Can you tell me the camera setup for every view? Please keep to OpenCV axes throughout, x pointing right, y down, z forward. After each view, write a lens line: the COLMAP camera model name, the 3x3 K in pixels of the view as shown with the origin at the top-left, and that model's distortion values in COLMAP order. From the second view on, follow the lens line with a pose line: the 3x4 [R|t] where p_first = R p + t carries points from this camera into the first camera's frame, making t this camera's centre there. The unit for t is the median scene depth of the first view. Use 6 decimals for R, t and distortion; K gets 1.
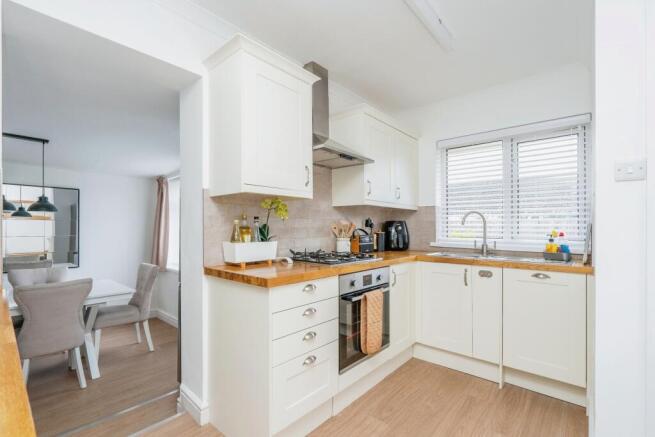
lens RADIAL K [[296.7, 0, 327.5], [0, 296.7, 218.5], [0, 0, 1]] dist [-0.000016, 0.000001]
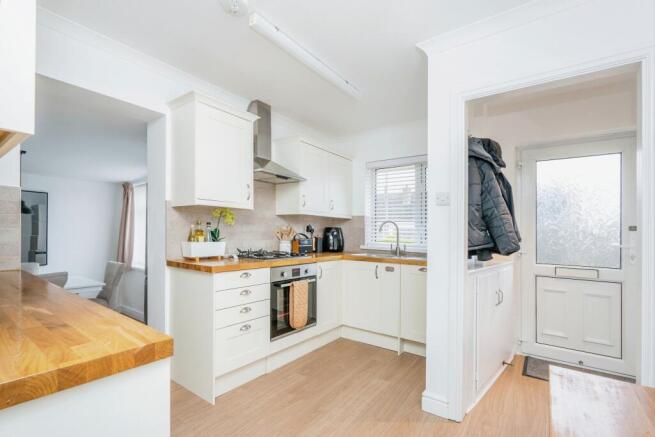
lens RADIAL K [[302.7, 0, 325.4], [0, 302.7, 230.2], [0, 0, 1]] dist [0.000033, 0.000111]
pose [[0.996411, 0.016613, 0.083002, 0.137084], [-0.018474, 0.999594, 0.021710, -0.009212], [-0.082608, -0.023166, 0.996313, -0.311970]]
